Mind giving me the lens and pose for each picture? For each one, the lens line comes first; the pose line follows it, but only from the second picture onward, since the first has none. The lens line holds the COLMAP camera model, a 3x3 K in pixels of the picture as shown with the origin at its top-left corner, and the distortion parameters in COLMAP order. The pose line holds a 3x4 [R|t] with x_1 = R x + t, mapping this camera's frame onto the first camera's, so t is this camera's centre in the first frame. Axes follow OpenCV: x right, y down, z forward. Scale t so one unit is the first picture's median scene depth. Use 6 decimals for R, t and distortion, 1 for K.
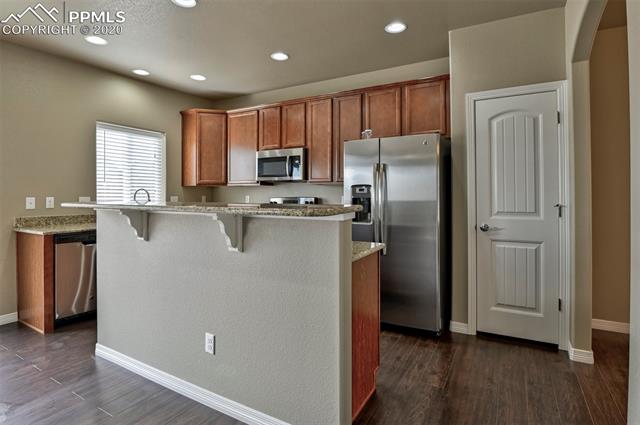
lens RADIAL K [[341.4, 0, 319.6], [0, 341.4, 189.3], [0, 0, 1]] dist [-0.020715, -0.000095]
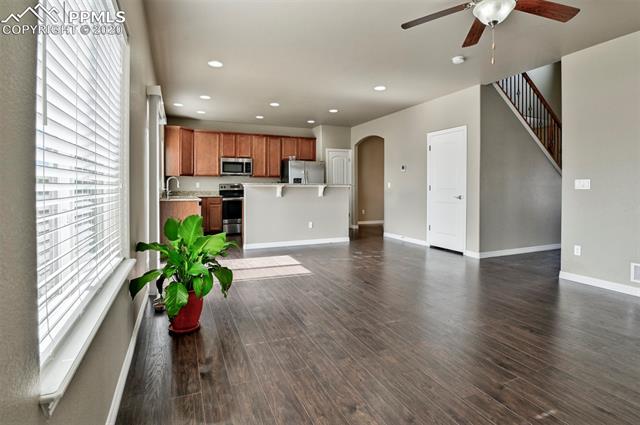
lens RADIAL K [[321.6, 0, 317.2], [0, 321.6, 194.1], [0, 0, 1]] dist [-0.022177, 0.000024]
pose [[0.600142, -0.012733, 0.799792, -1.456303], [-0.011871, 0.999621, 0.024823, 0.037261], [-0.799805, -0.024392, 0.599764, -0.487640]]
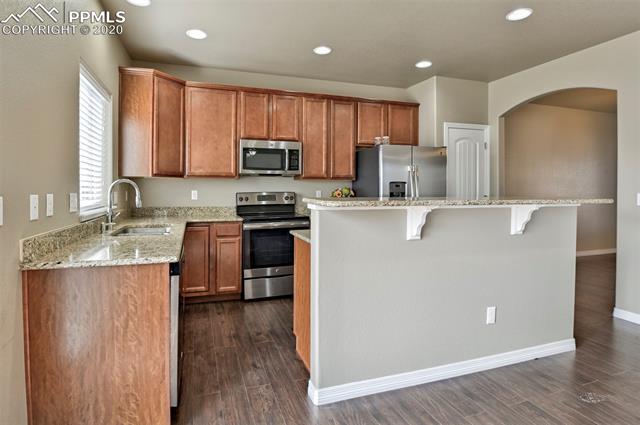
lens RADIAL K [[337.5, 0, 304.5], [0, 337.5, 189.5], [0, 0, 1]] dist [0.000719, 0.000343]
pose [[0.669063, 0.003362, 0.743198, -0.844152], [-0.013648, 0.999877, 0.007763, 0.008186], [-0.743080, -0.015337, 0.669027, 0.362938]]
